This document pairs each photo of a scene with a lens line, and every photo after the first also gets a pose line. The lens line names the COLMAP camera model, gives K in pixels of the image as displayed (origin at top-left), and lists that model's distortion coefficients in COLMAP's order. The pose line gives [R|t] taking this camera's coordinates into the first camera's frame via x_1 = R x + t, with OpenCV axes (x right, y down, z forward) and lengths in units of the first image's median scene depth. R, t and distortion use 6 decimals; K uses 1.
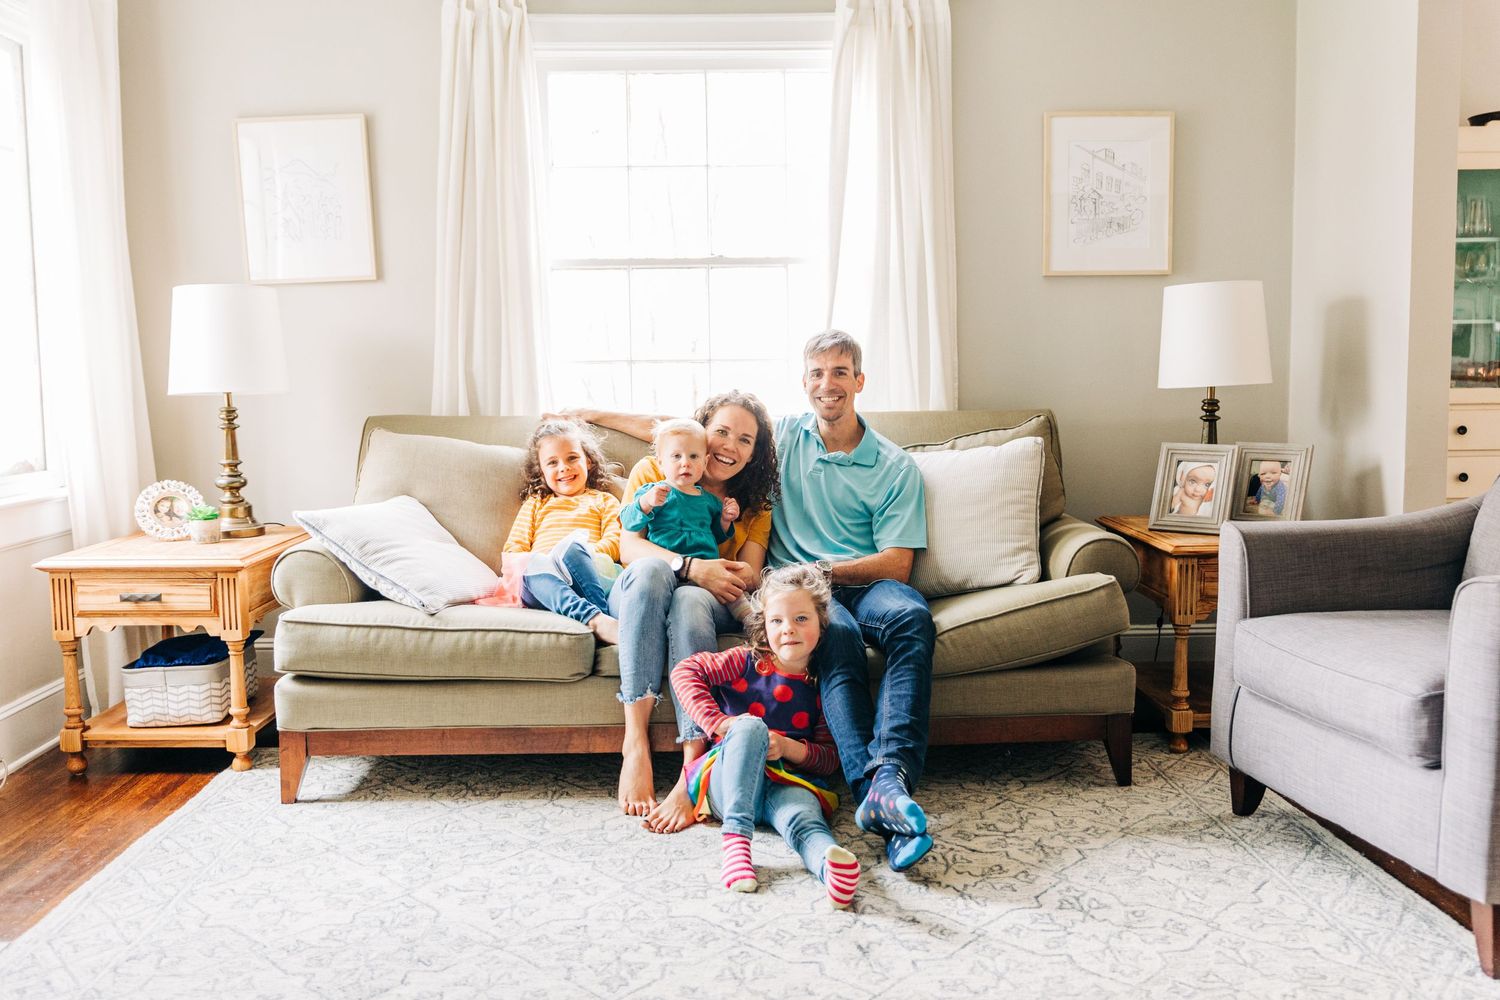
lens RADIAL K [[1430.2, 0, 753.5], [0, 1430.2, 501.4], [0, 0, 1]] dist [-0.065741, 0.000000]
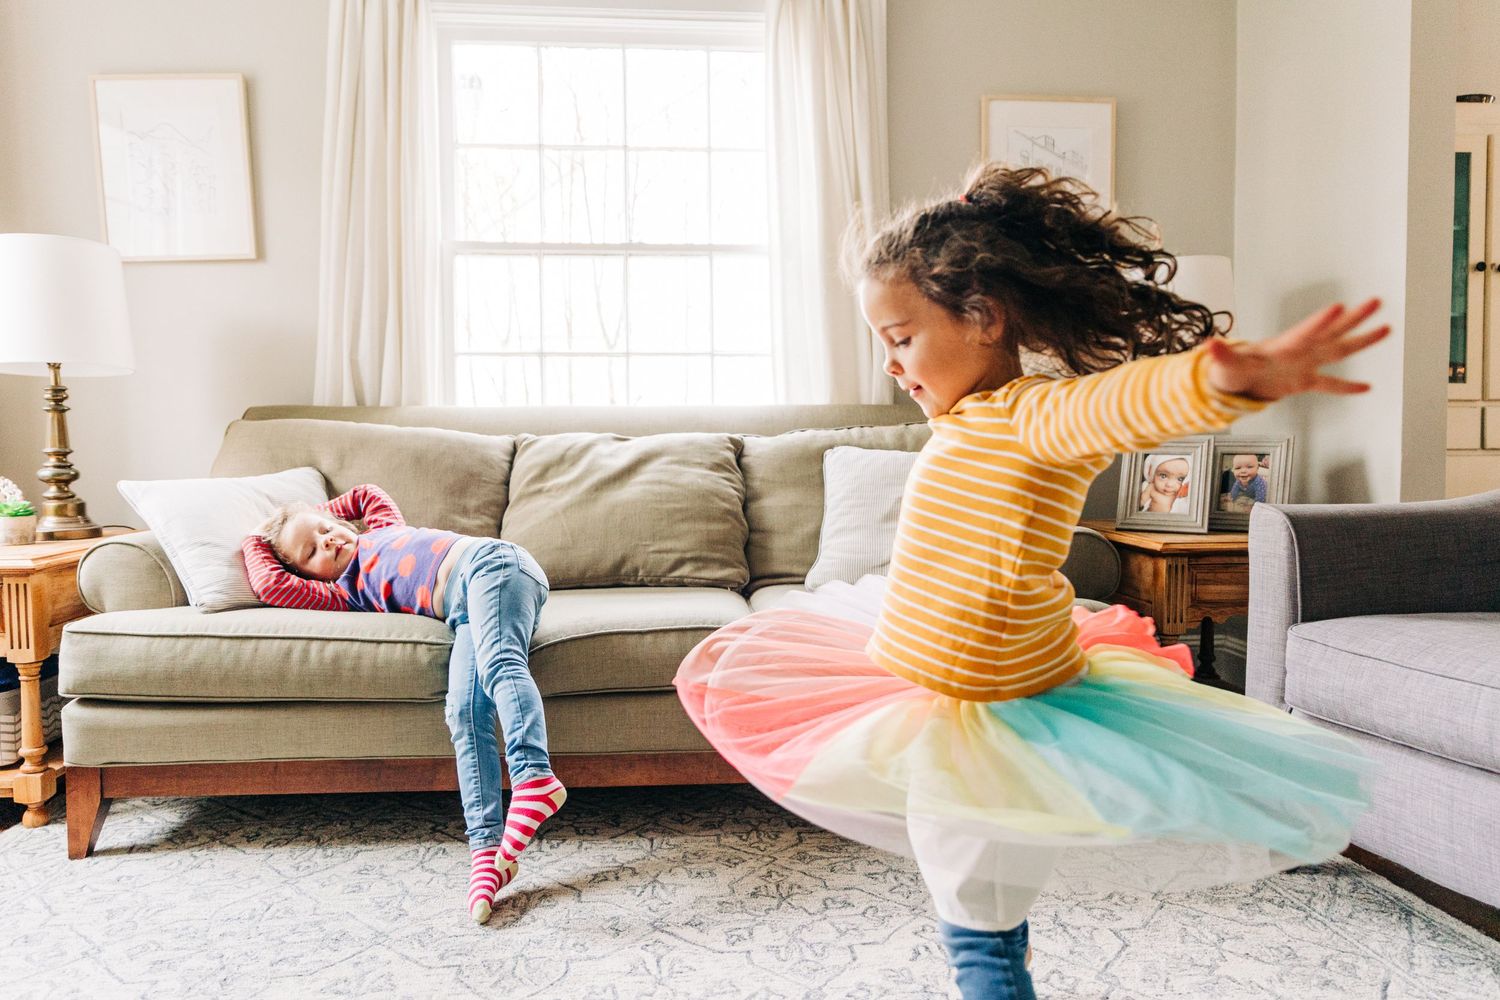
lens RADIAL K [[1088.1, 0, 737.6], [0, 1088.1, 499.1], [0, 0, 1]] dist [-0.008534, 0.001240]
pose [[0.997761, 0.001319, 0.066867, -0.007544], [0.002072, 0.998716, -0.050610, 0.037585], [-0.066848, 0.050635, 0.996478, 0.354735]]
